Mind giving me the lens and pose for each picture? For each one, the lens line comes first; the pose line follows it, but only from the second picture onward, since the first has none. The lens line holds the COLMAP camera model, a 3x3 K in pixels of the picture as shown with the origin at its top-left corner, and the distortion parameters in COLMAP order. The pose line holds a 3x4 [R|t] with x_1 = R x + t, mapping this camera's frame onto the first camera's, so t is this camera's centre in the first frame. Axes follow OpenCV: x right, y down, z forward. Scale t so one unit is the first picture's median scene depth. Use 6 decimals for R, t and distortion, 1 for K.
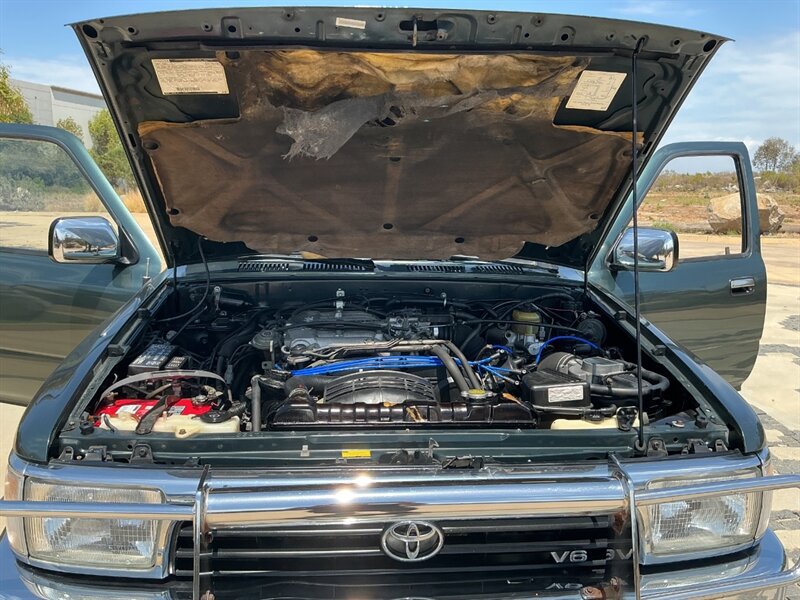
lens RADIAL K [[676.5, 0, 401.2], [0, 676.5, 292.1], [0, 0, 1]] dist [-0.003634, -0.008689]
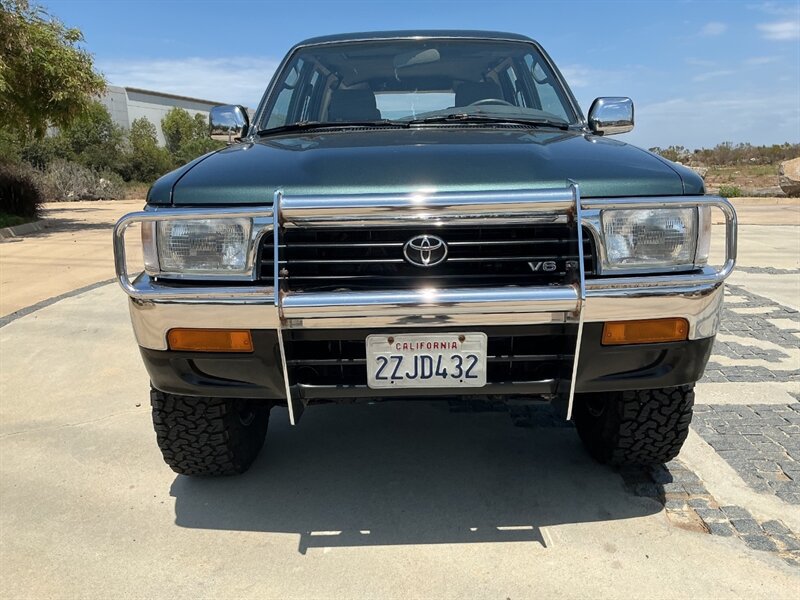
lens RADIAL K [[668.7, 0, 399.7], [0, 668.7, 300.0], [0, 0, 1]] dist [0.054800, -0.095561]
pose [[0.994814, -0.020550, -0.099612, 0.005218], [0.023212, 0.999402, 0.025634, 0.022697], [0.099026, -0.027813, 0.994696, -0.020392]]
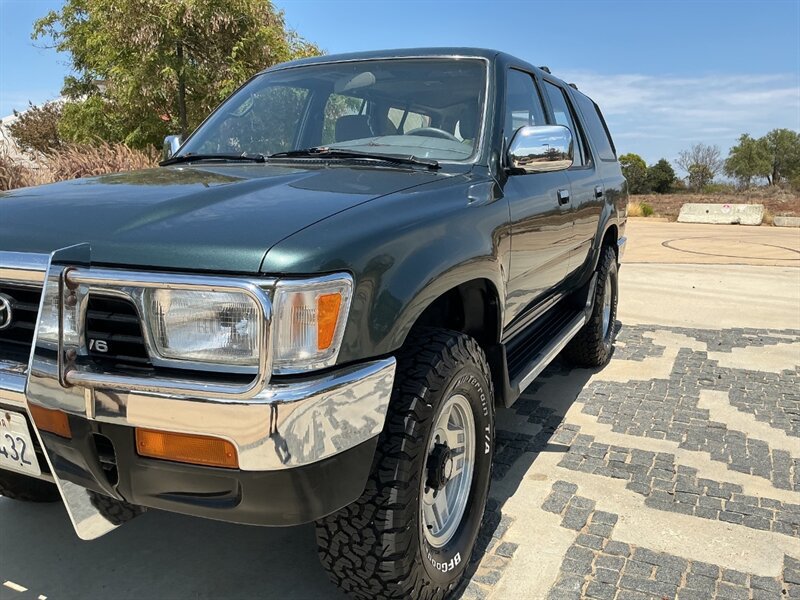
lens RADIAL K [[676.5, 0, 401.2], [0, 676.5, 292.1], [0, 0, 1]] dist [-0.003634, -0.008689]
pose [[0.863664, 0.067550, -0.499521, 0.067713], [-0.074239, 0.997219, 0.006496, 0.013951], [0.498570, 0.031474, 0.866278, 0.014995]]
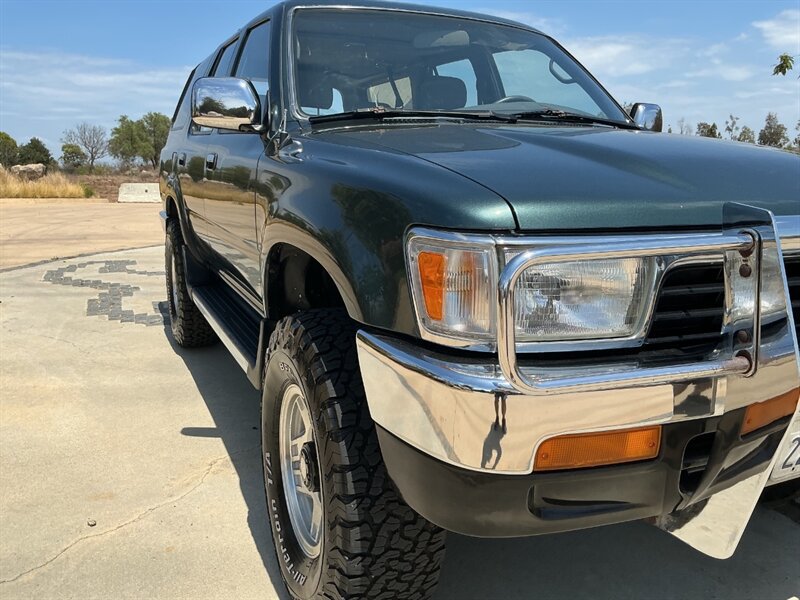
lens RADIAL K [[676.5, 0, 401.2], [0, 676.5, 292.1], [0, 0, 1]] dist [-0.003634, -0.008689]
pose [[0.936819, -0.074496, 0.341791, -0.052002], [0.068166, 0.997207, 0.030511, 0.015337], [-0.343109, -0.005284, 0.939281, 0.013503]]
